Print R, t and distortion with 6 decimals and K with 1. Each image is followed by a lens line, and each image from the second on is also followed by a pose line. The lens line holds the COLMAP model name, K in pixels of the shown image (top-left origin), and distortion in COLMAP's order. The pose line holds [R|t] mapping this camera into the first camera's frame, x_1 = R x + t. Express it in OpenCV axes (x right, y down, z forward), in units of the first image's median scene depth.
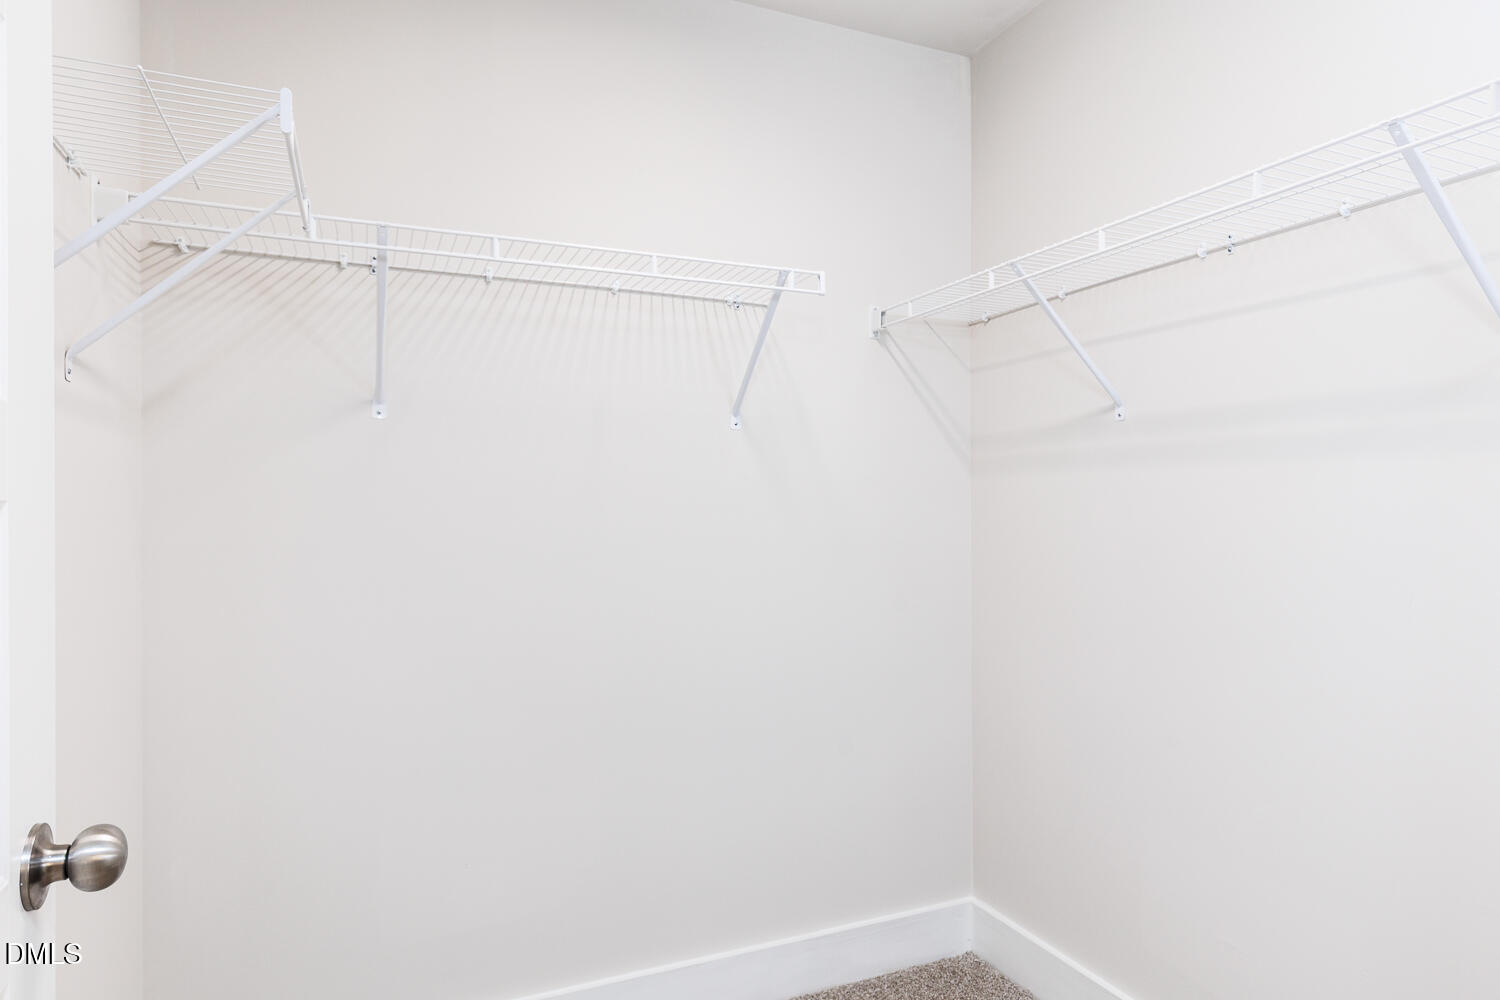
lens RADIAL K [[866.2, 0, 750.0], [0, 866.2, 500.0], [0, 0, 1]] dist [-0.005001, -0.000955]
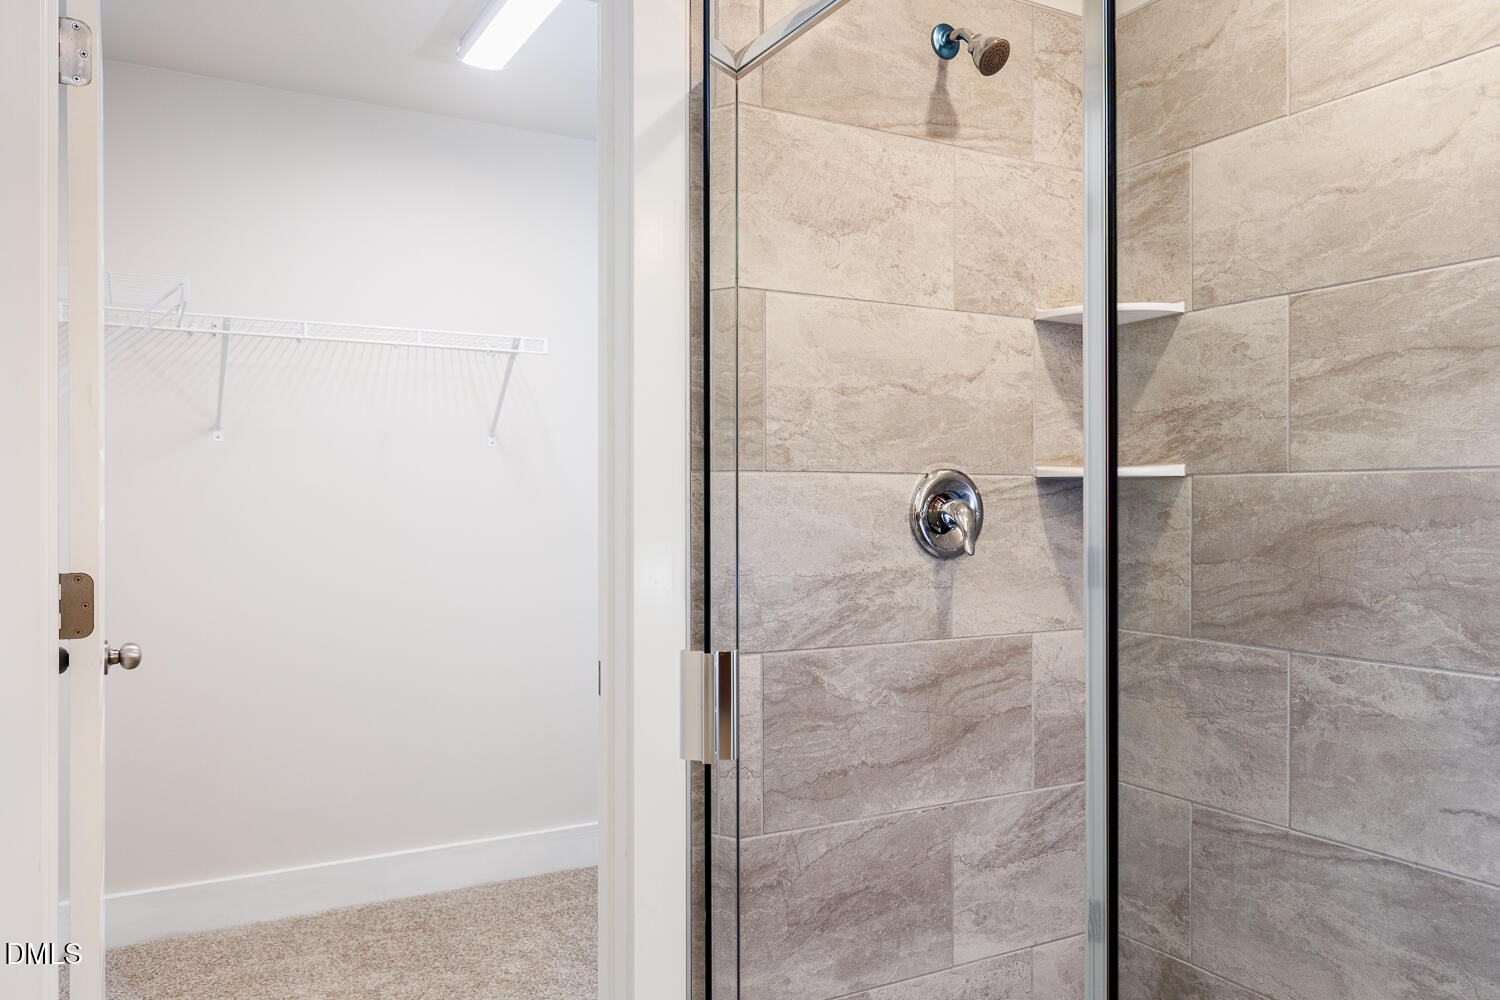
lens RADIAL K [[1139.2, 0, 757.6], [0, 1139.2, 507.2], [0, 0, 1]] dist [0.003604, -0.001662]
pose [[0.995187, 0.004811, 0.097871, 0.254918], [-0.005954, 0.999917, 0.011388, -0.013858], [-0.097808, -0.011916, 0.995134, -0.907538]]
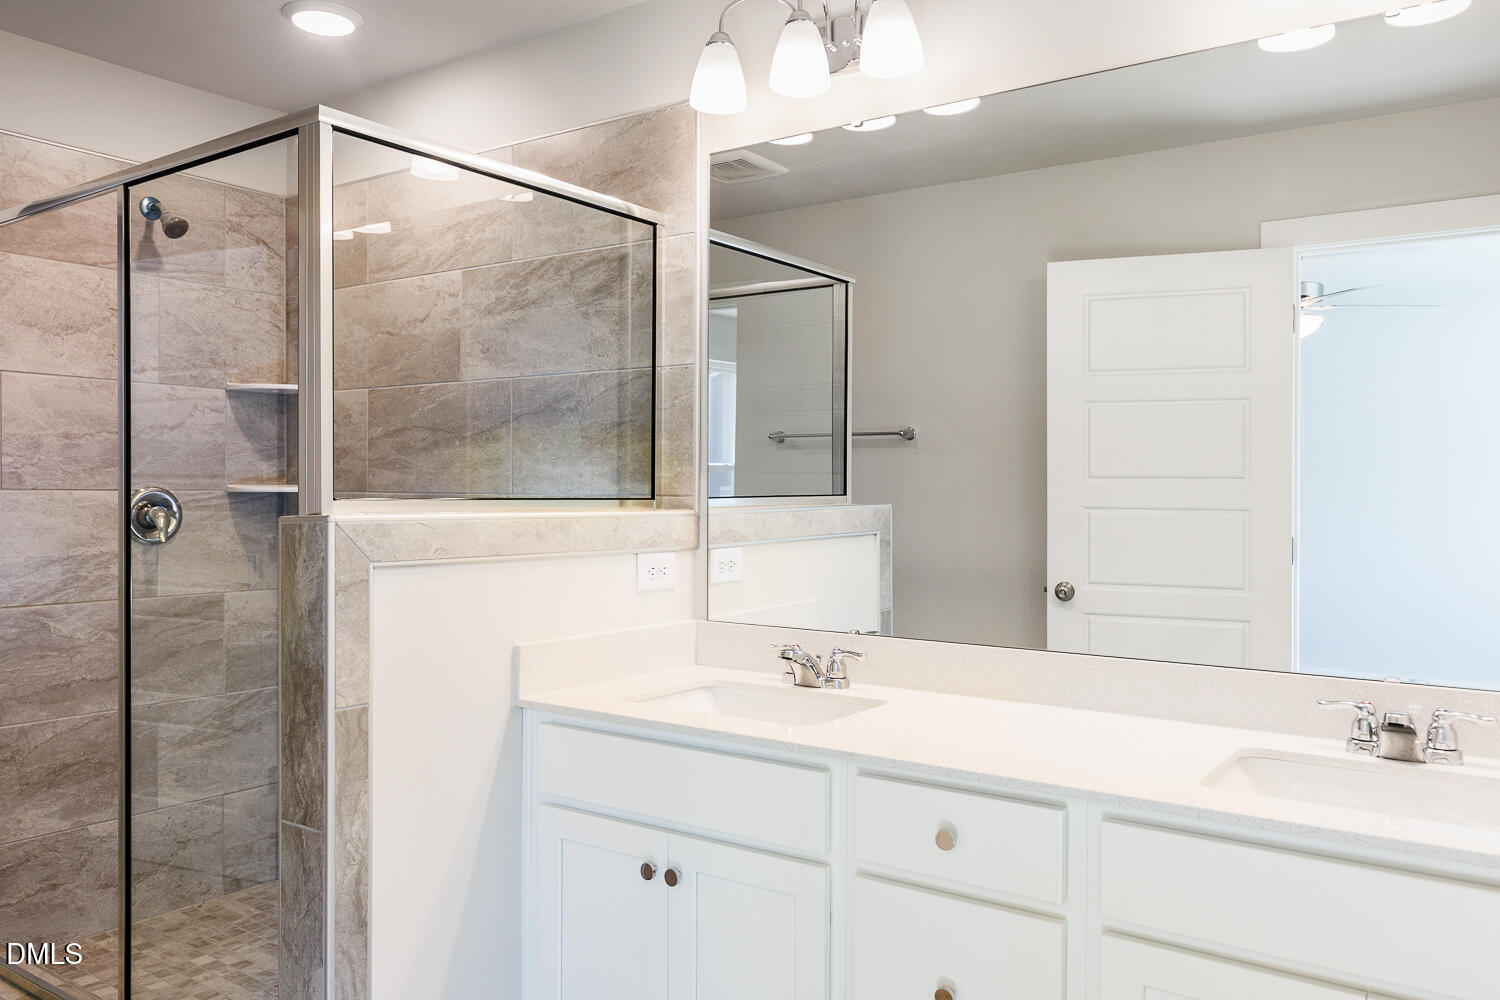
lens RADIAL K [[1139.2, 0, 757.6], [0, 1139.2, 507.2], [0, 0, 1]] dist [0.003604, -0.001662]
pose [[0.851261, 0.005270, 0.524716, 0.675895], [-0.017058, 0.999699, 0.017633, -0.116783], [-0.524465, -0.023960, 0.851095, -3.040780]]
